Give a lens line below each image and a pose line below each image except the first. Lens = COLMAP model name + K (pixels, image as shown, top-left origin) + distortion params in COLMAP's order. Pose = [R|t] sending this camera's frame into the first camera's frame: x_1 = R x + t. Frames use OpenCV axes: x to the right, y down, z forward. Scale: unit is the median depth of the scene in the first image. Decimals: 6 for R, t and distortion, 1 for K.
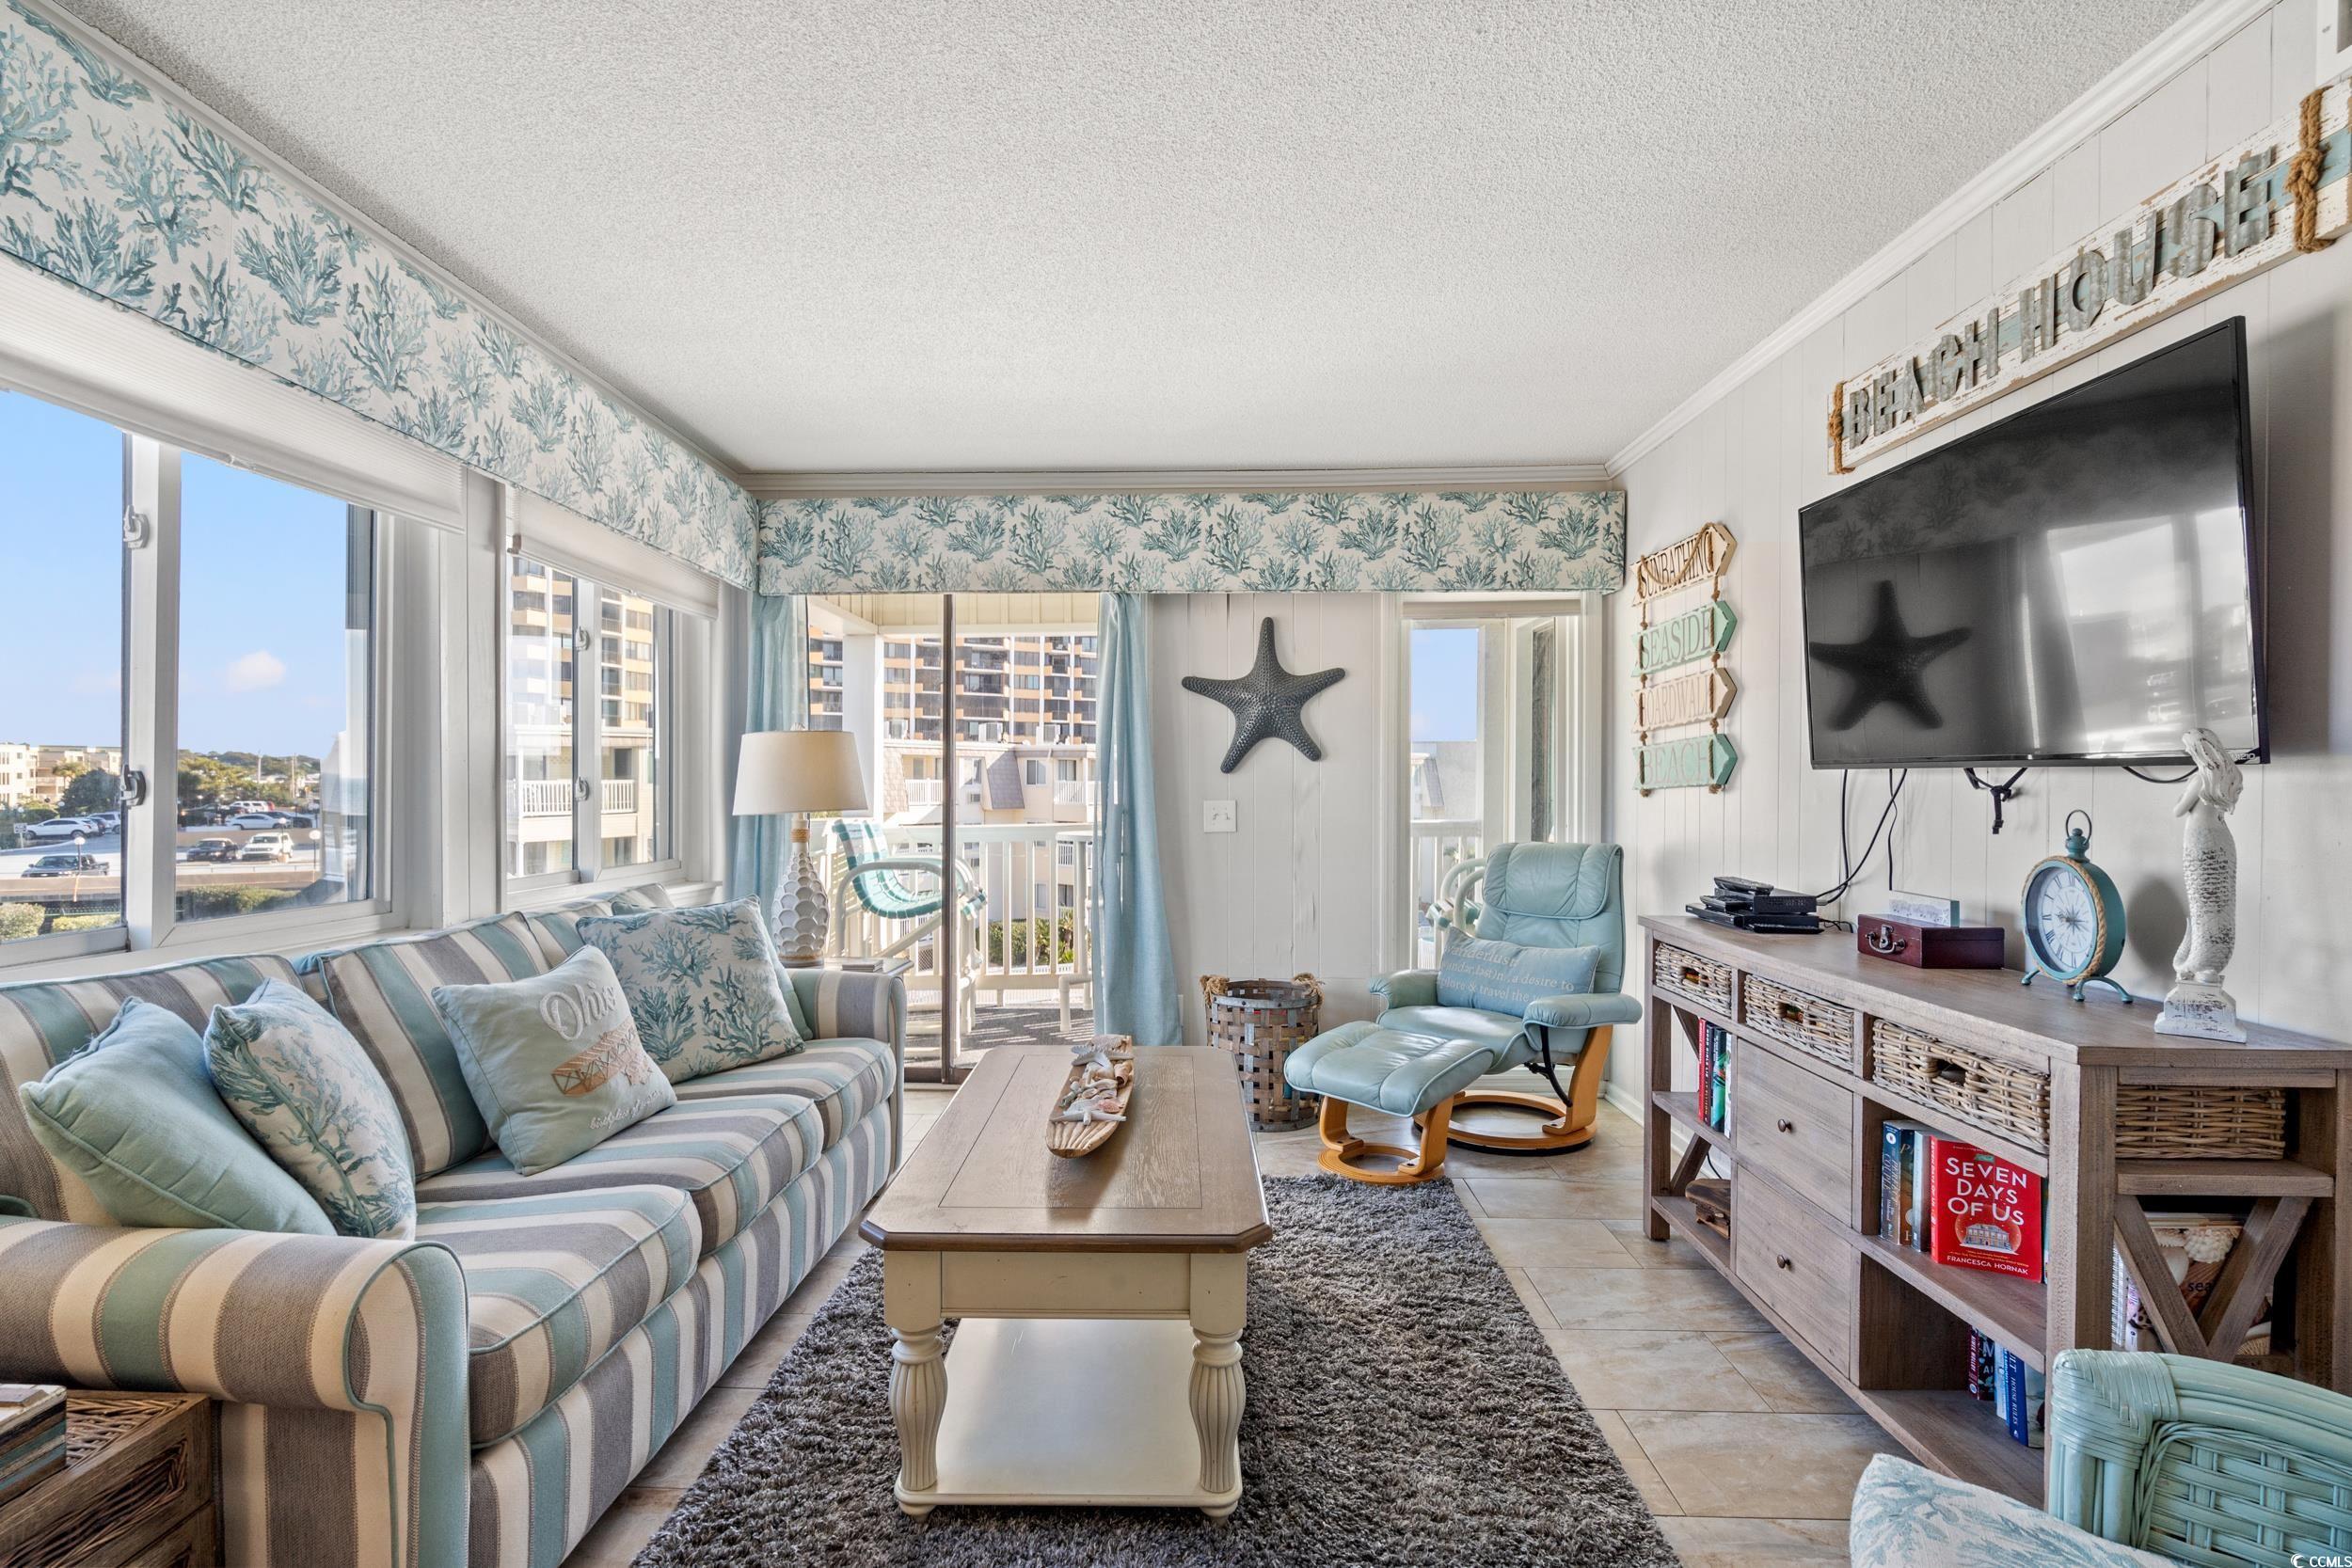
lens RADIAL K [[1077.7, 0, 1169.3], [0, 1077.7, 784.7], [0, 0, 1]] dist [-0.007340, 0.003713]
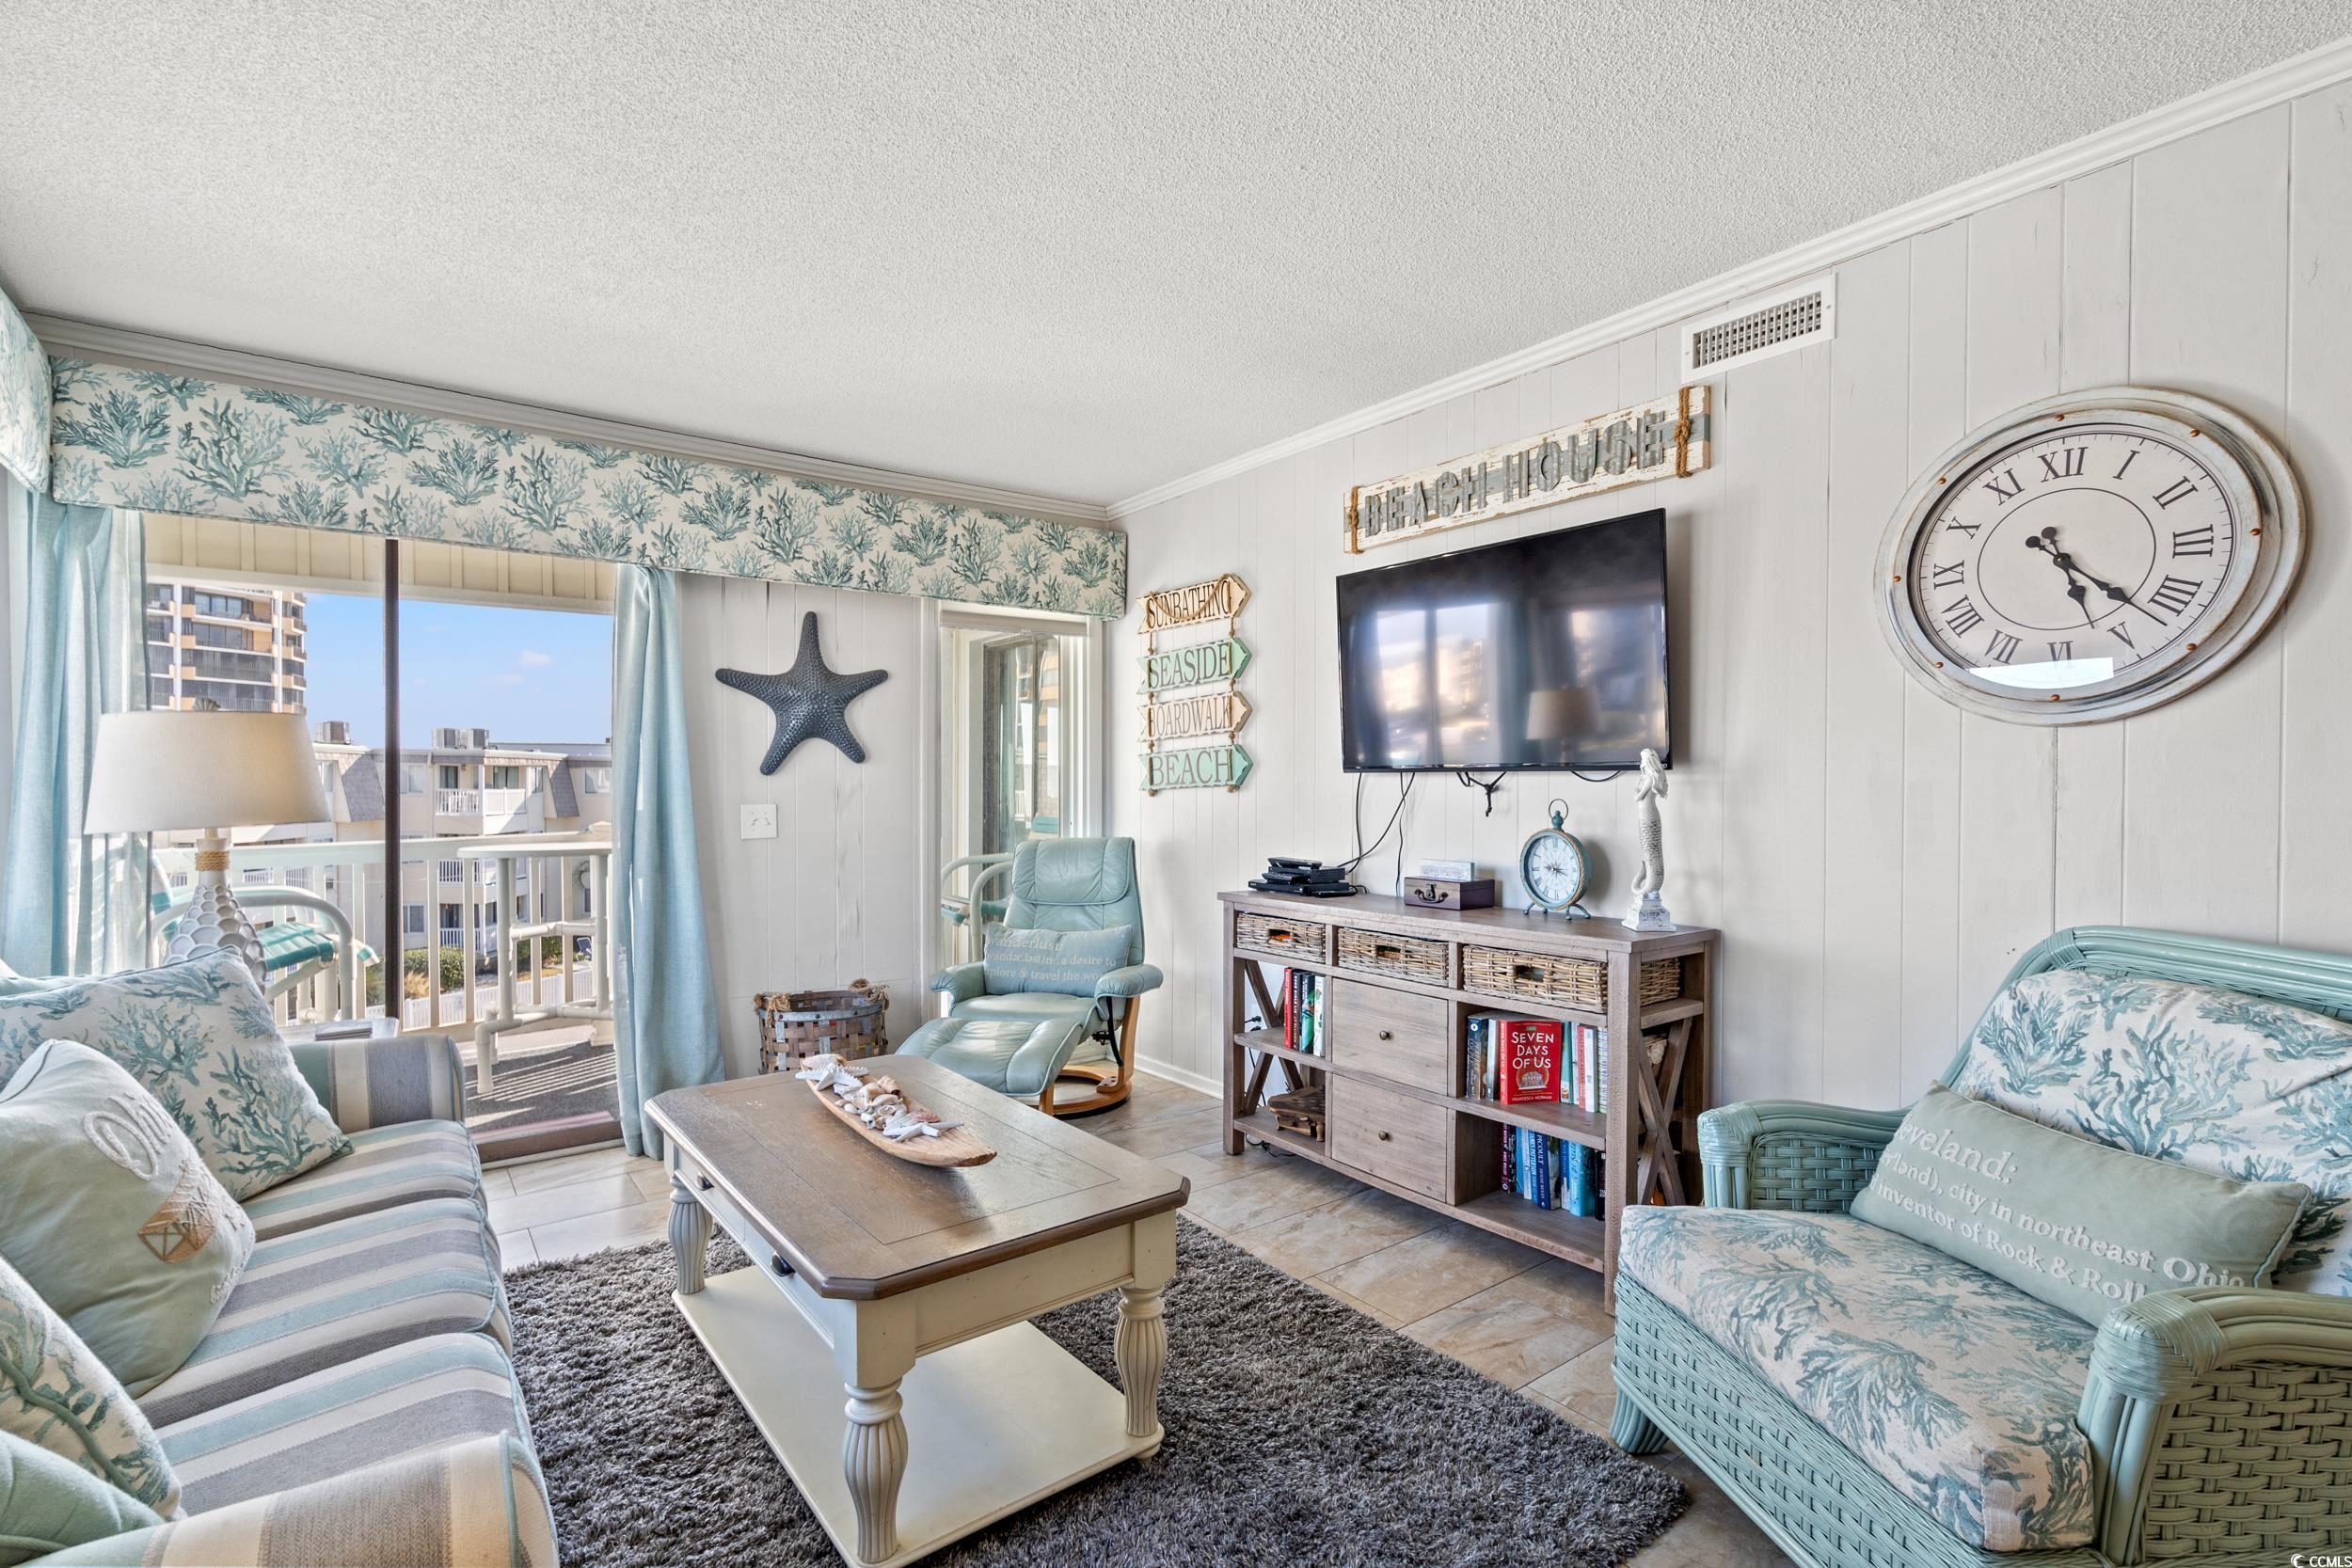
lens RADIAL K [[1077.7, 0, 1165.8], [0, 1077.7, 792.2], [0, 0, 1]] dist [-0.007340, 0.003713]
pose [[0.778649, -0.005470, 0.627435, -0.381922], [0.004530, 0.999985, 0.003096, 0.004205], [-0.627443, 0.000431, 0.778663, 0.089176]]
